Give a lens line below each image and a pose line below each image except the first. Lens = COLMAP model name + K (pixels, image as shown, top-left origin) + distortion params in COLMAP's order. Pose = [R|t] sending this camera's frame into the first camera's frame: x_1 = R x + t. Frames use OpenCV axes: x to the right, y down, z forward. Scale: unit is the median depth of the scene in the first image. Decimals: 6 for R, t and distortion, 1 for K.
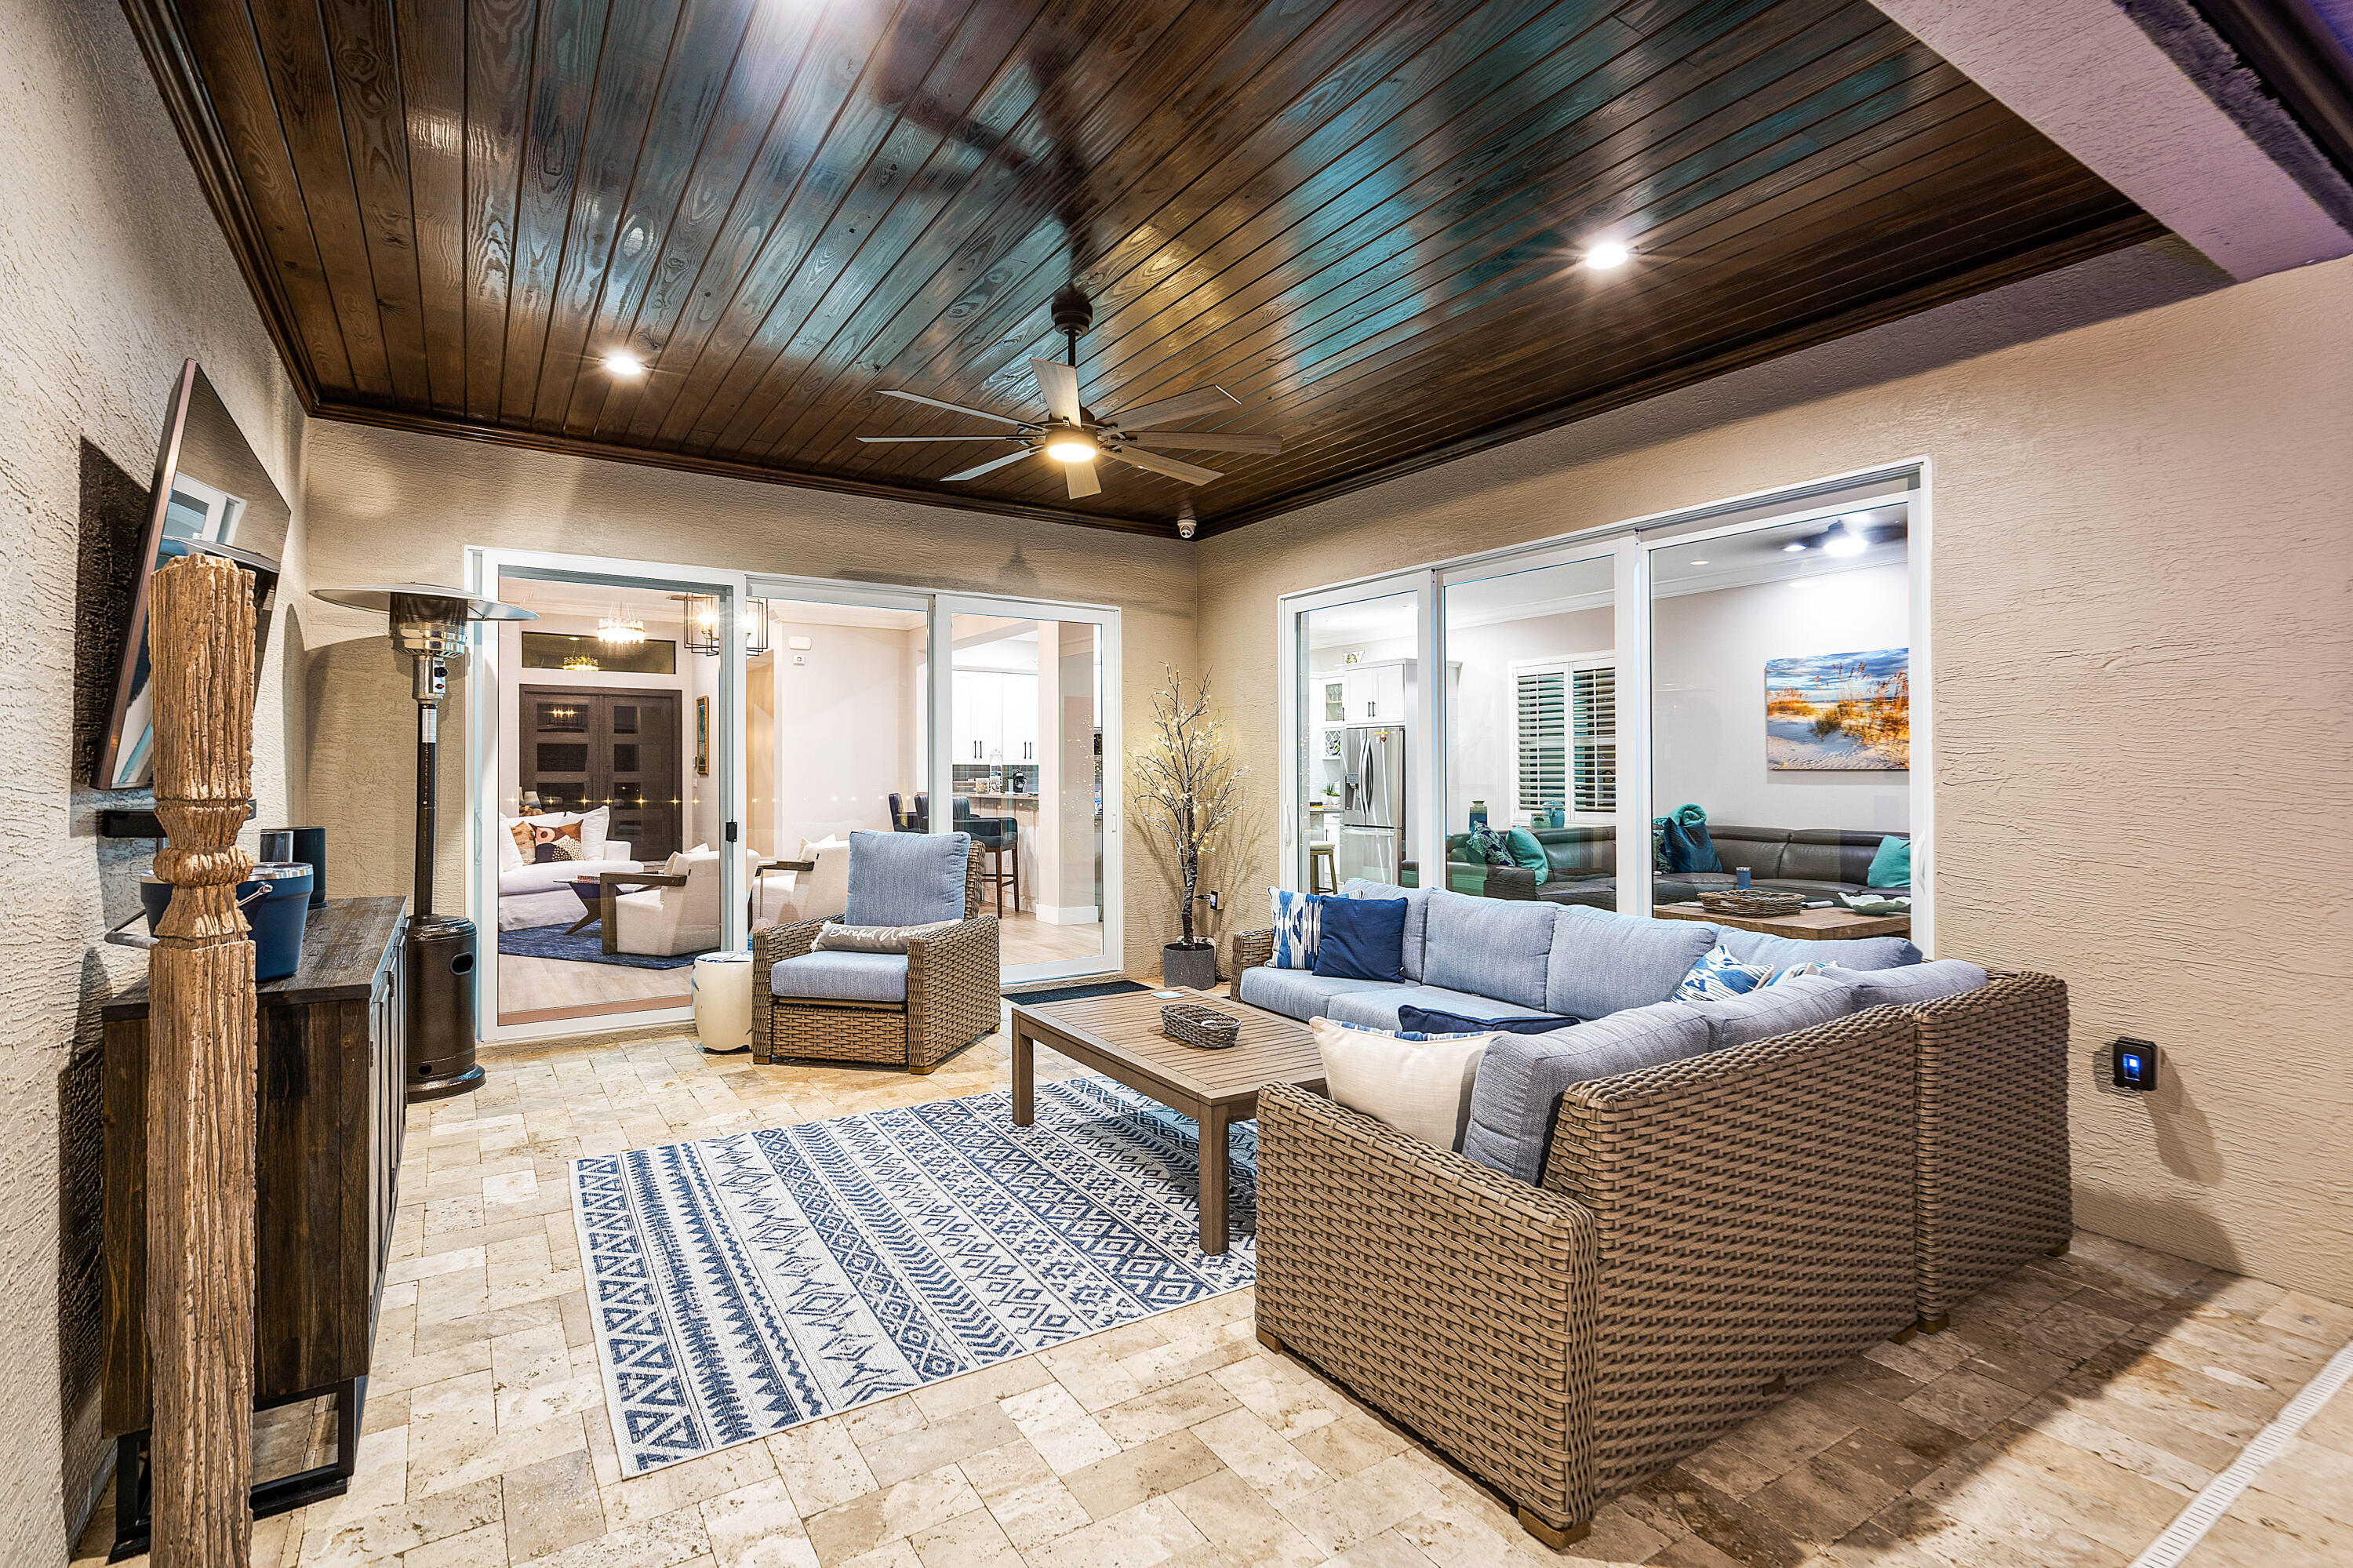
lens RADIAL K [[1086.3, 0, 1176.5], [0, 1086.3, 784.0], [0, 0, 1]] dist [-0.002252, -0.000417]
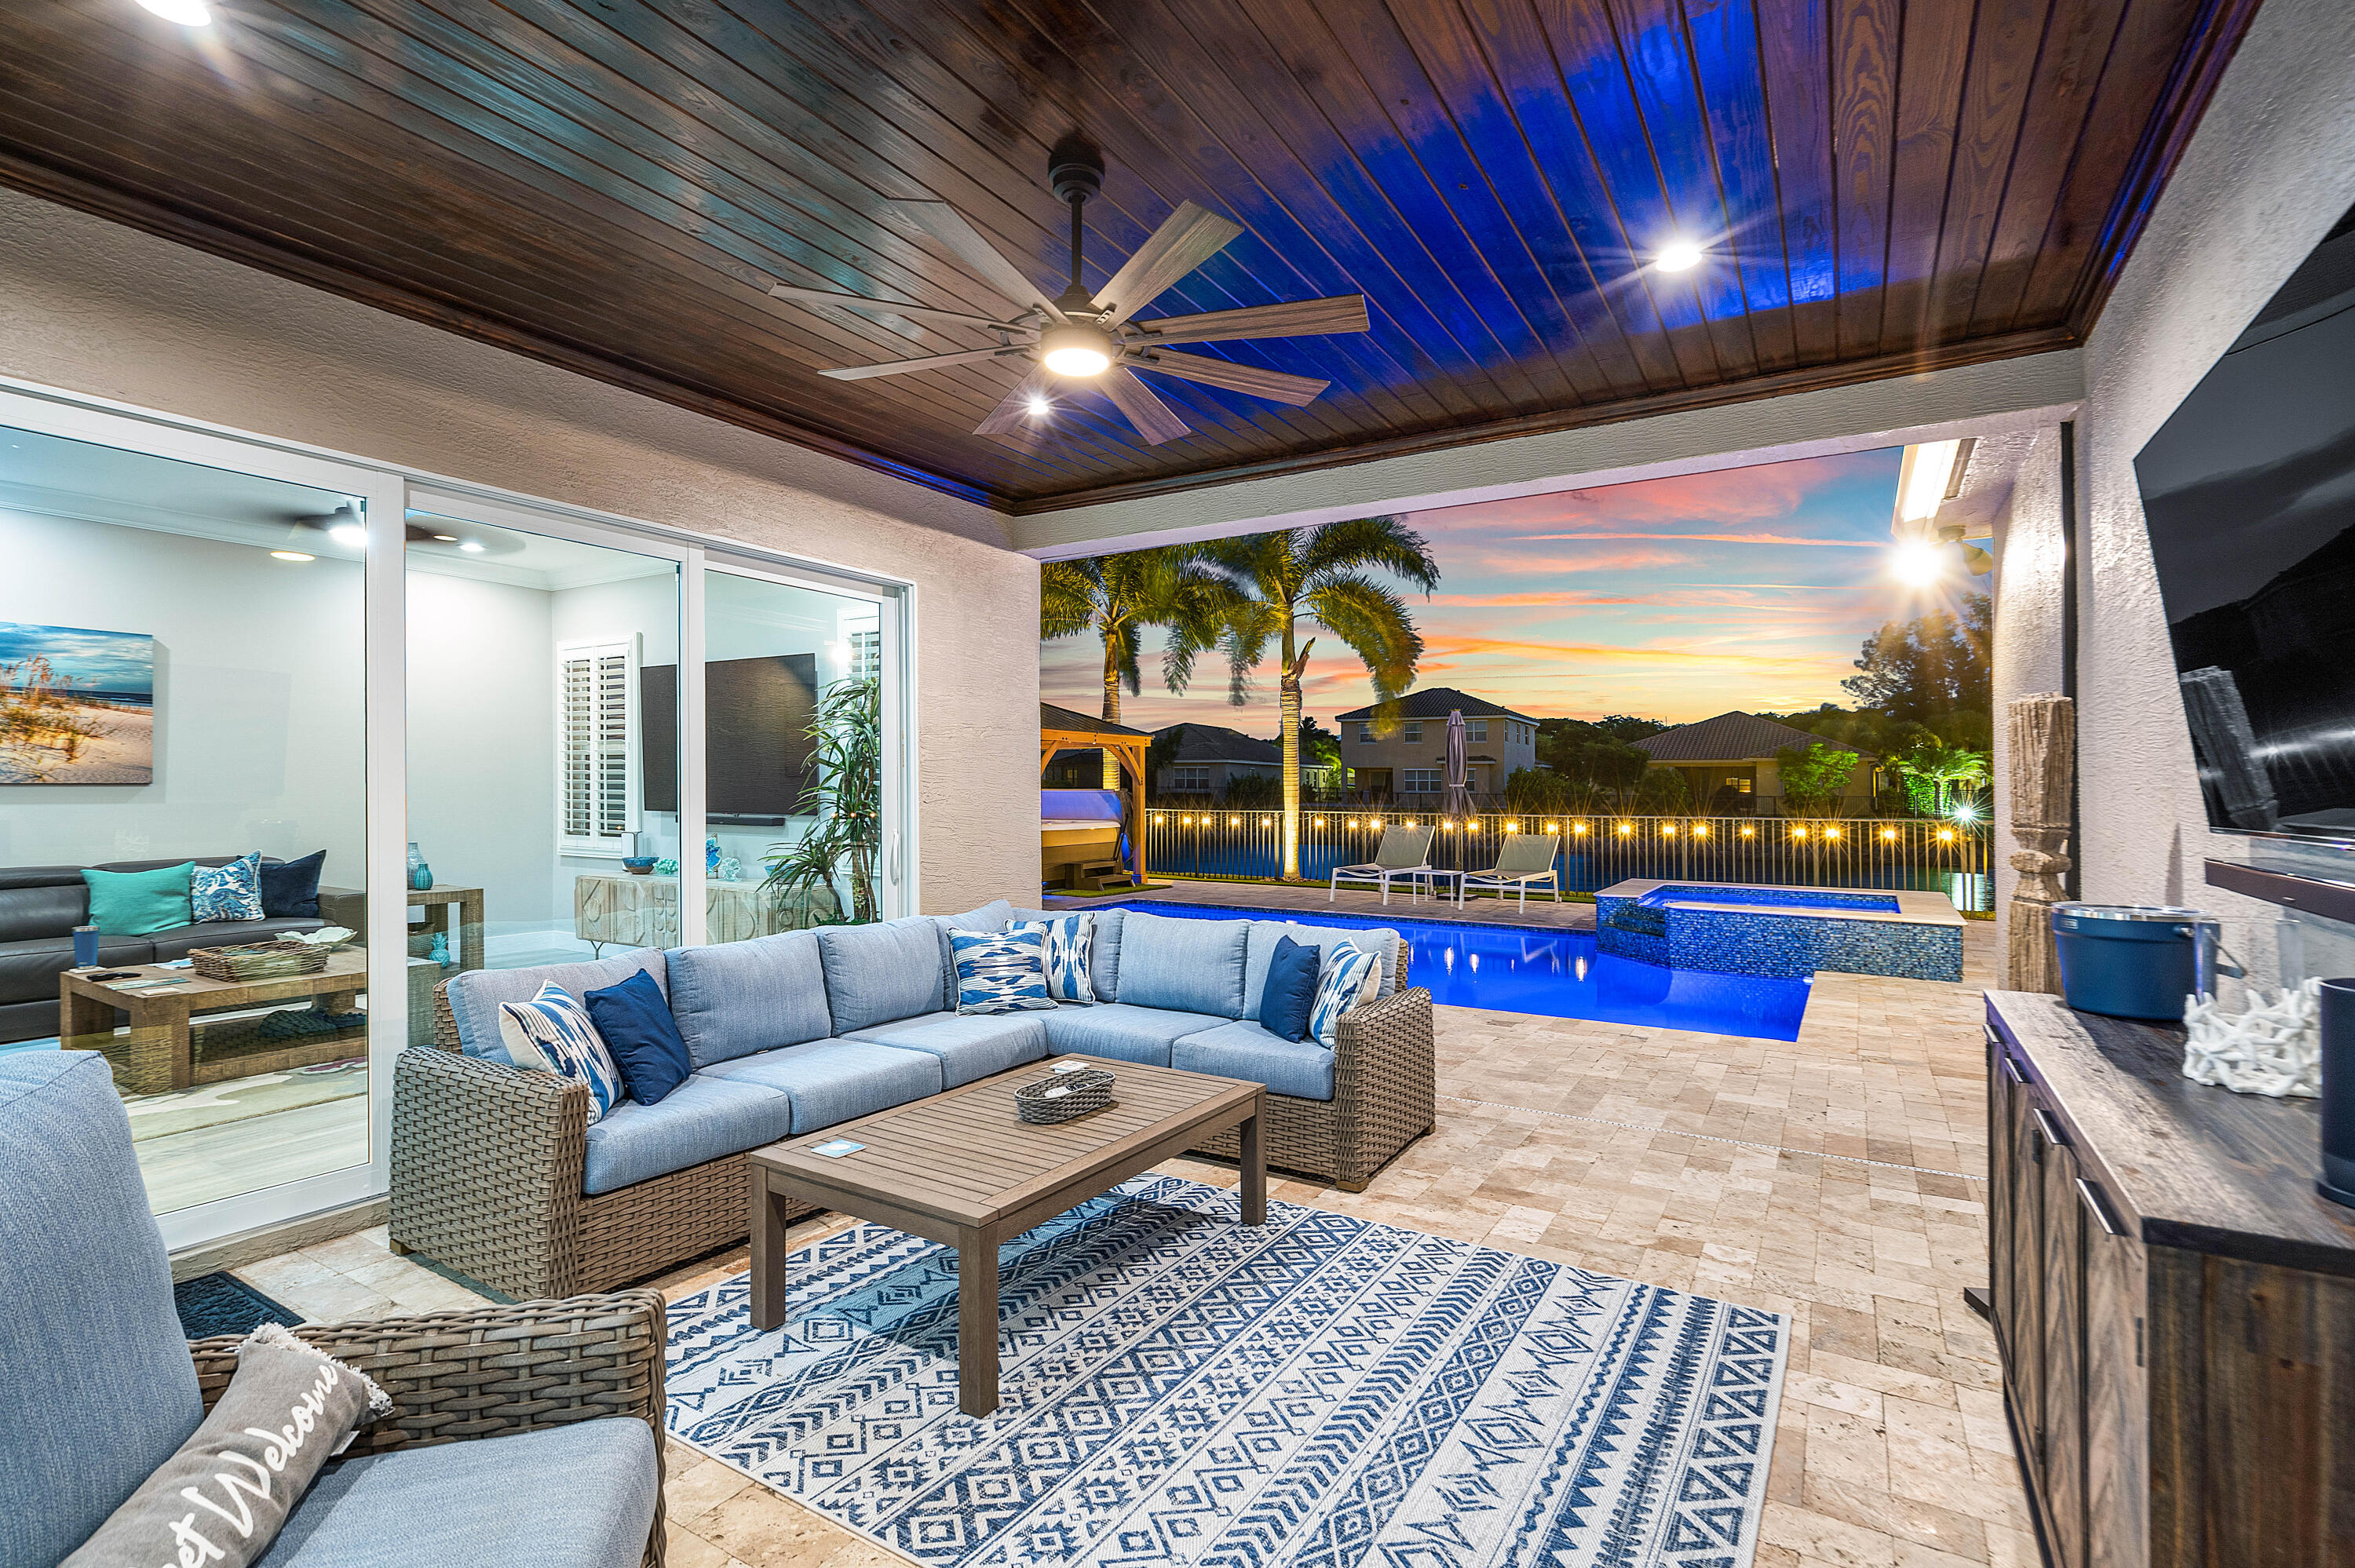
lens RADIAL K [[1110.8, 0, 1189.9], [0, 1110.8, 748.8], [0, 0, 1]] dist [-0.001686, -0.001372]
pose [[-0.437980, 0.028006, 0.898548, -1.047814], [0.001659, 0.999538, -0.030345, -0.033590], [-0.898983, -0.011800, -0.437824, 1.656756]]
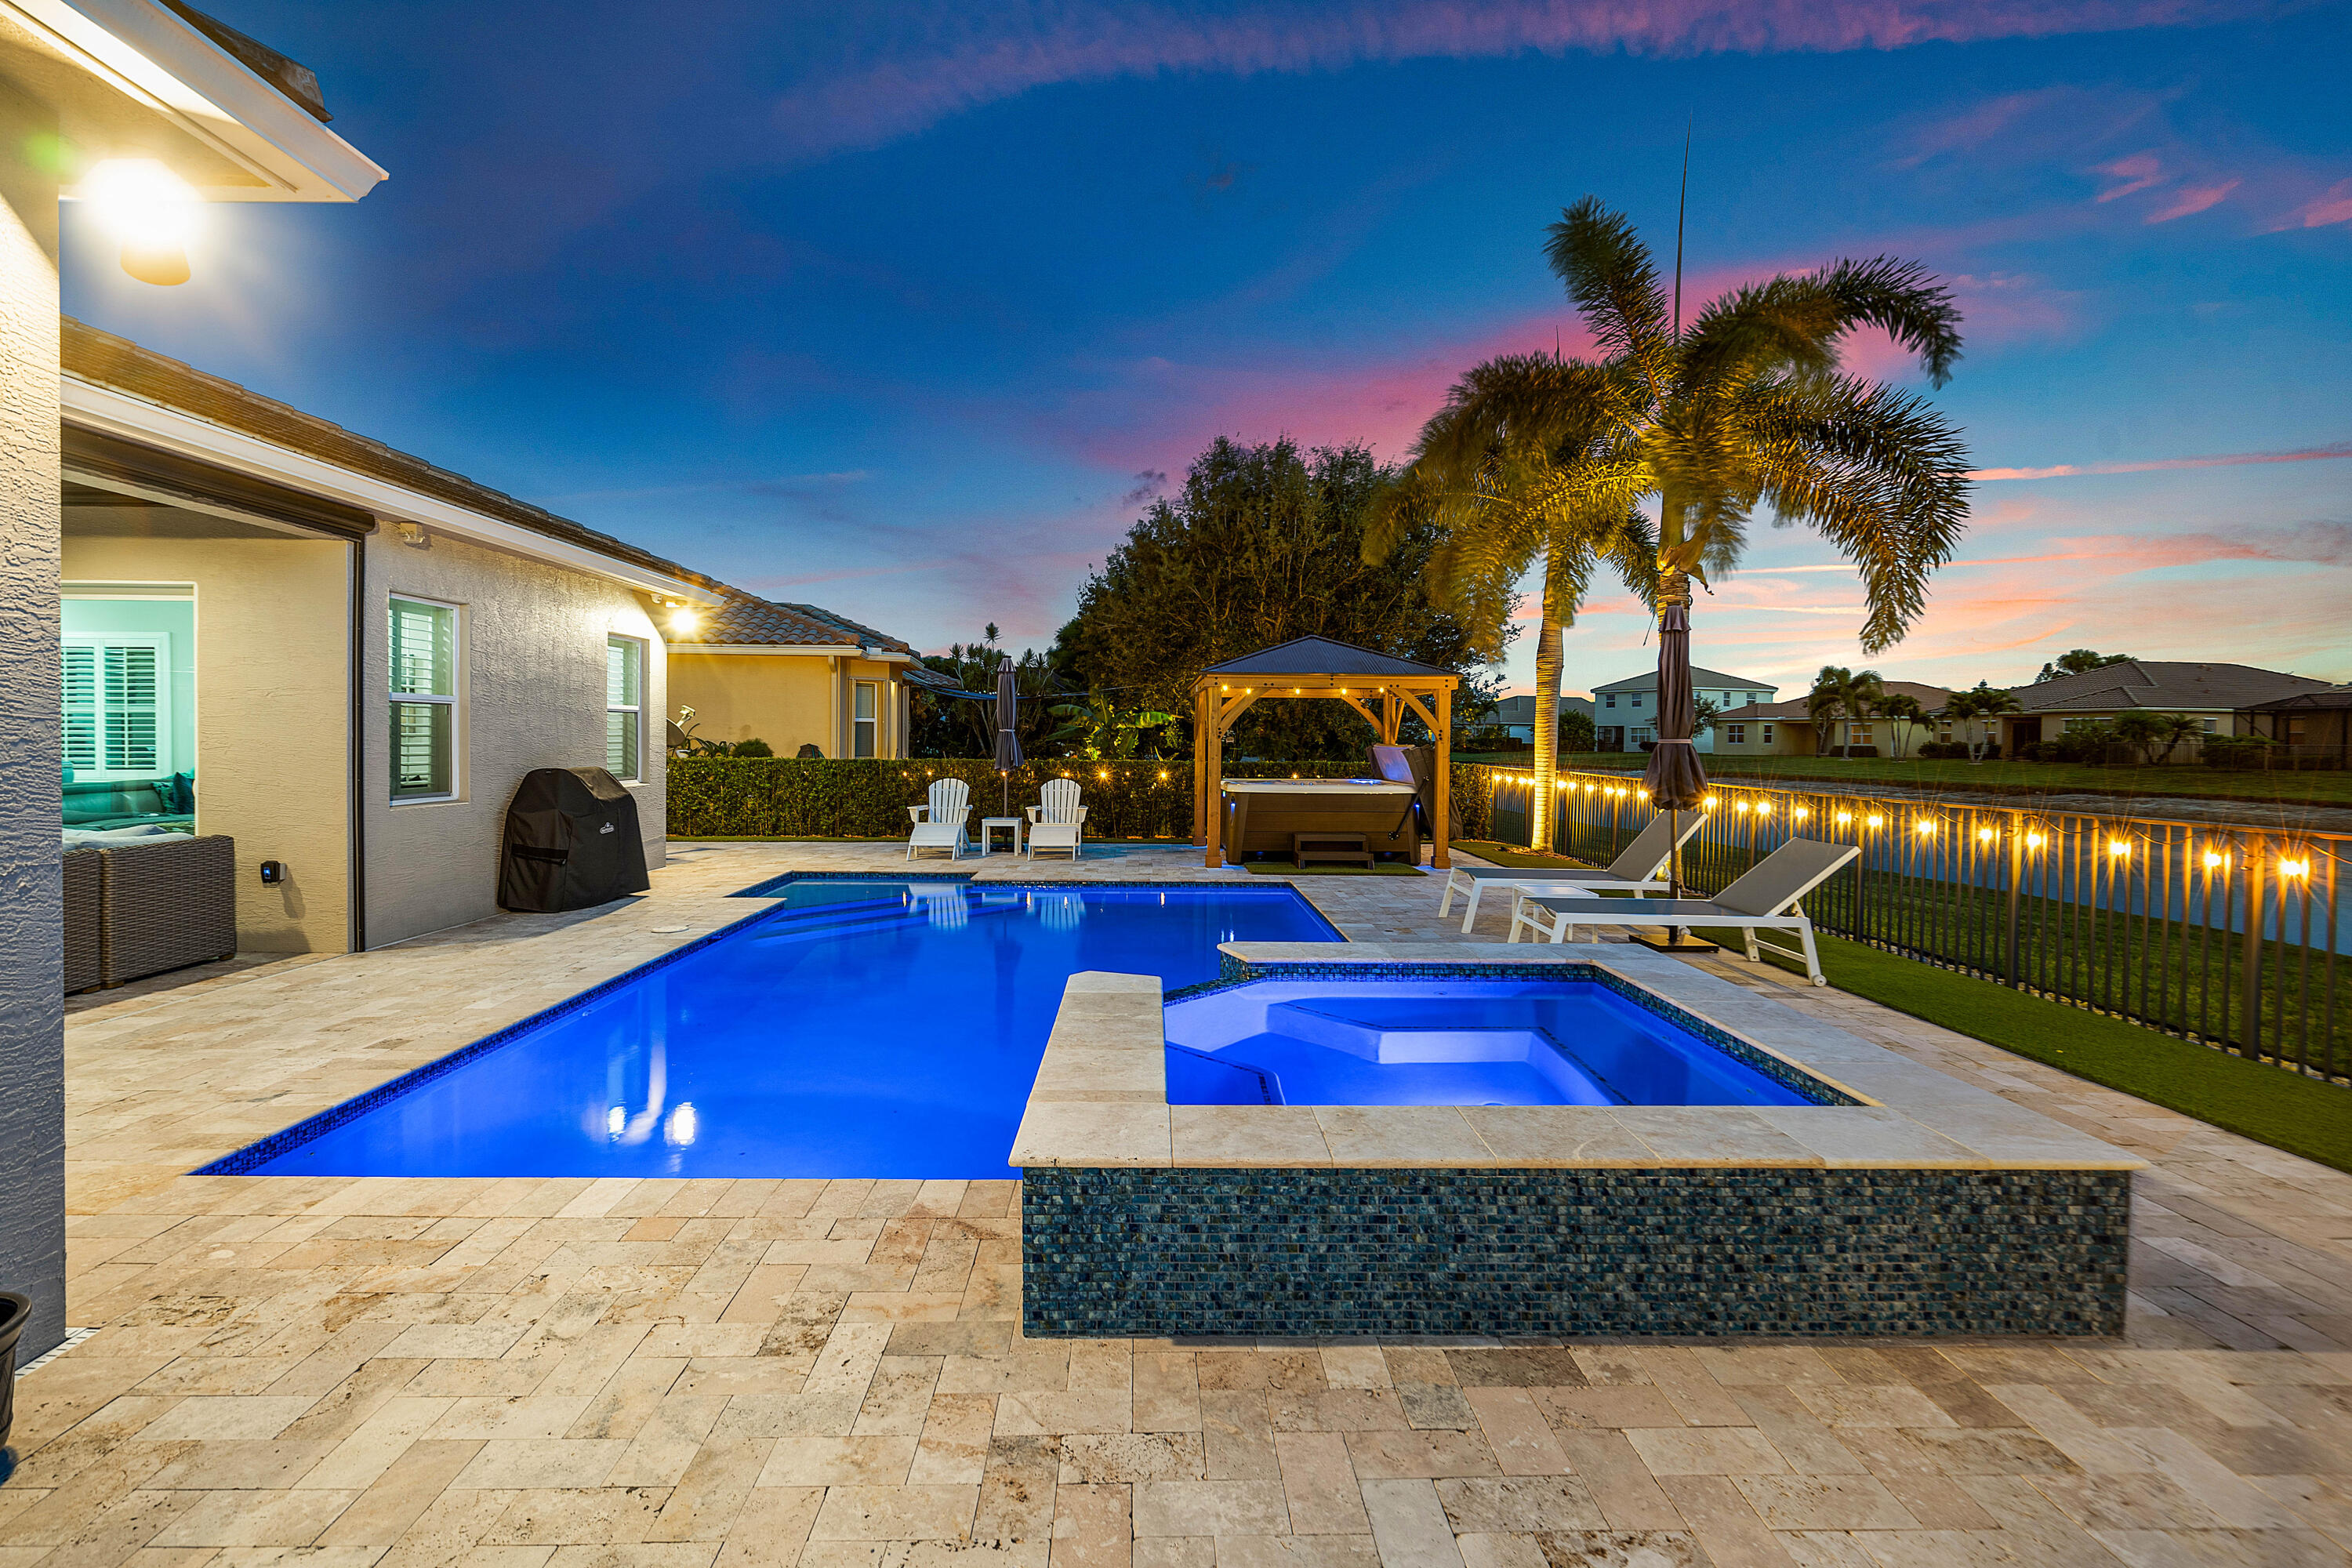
lens RADIAL K [[1080.0, 0, 1168.5], [0, 1080.0, 742.0], [0, 0, 1]] dist [-0.003012, -0.000197]
pose [[0.522879, -0.000150, 0.852407, -0.063683], [-0.000864, 0.999999, 0.000705, -0.019082], [-0.852406, -0.001105, 0.522879, -1.913693]]
